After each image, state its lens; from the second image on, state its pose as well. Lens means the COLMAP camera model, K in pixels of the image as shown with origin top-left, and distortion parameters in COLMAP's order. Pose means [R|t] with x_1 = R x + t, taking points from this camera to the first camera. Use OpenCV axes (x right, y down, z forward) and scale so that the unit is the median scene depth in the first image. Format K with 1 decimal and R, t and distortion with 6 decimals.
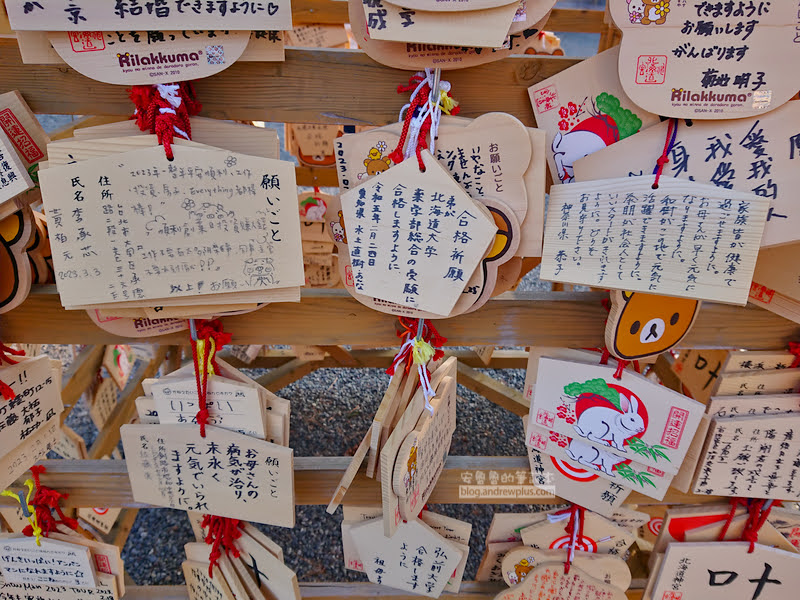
lens RADIAL K [[571.4, 0, 400.0], [0, 571.4, 302.3], [0, 0, 1]] dist [-0.023907, -0.008911]
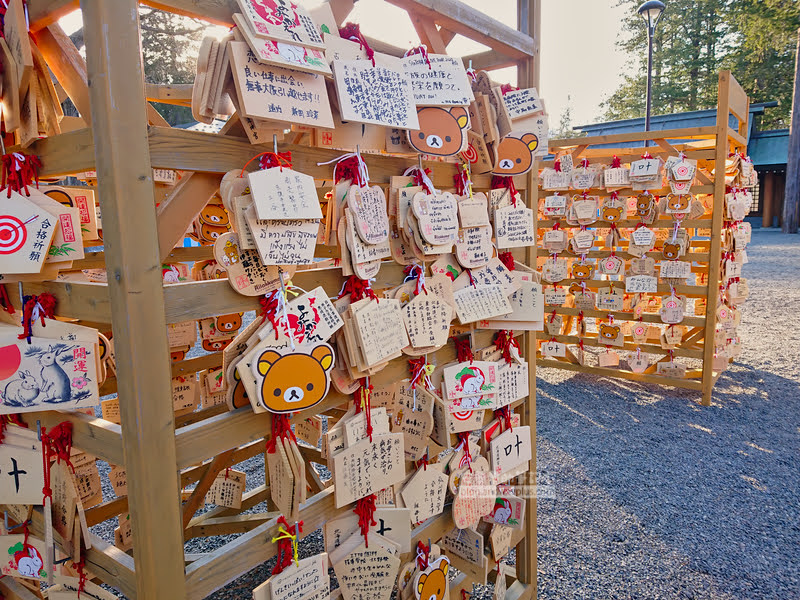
lens RADIAL K [[600.3, 0, 399.4], [0, 600.3, 299.2], [0, 0, 1]] dist [0.000504, -0.000162]
pose [[0.607932, -0.140462, 0.781466, -2.249721], [0.409711, 0.898565, -0.157219, 0.191713], [-0.680115, 0.415754, 0.603815, -0.665165]]
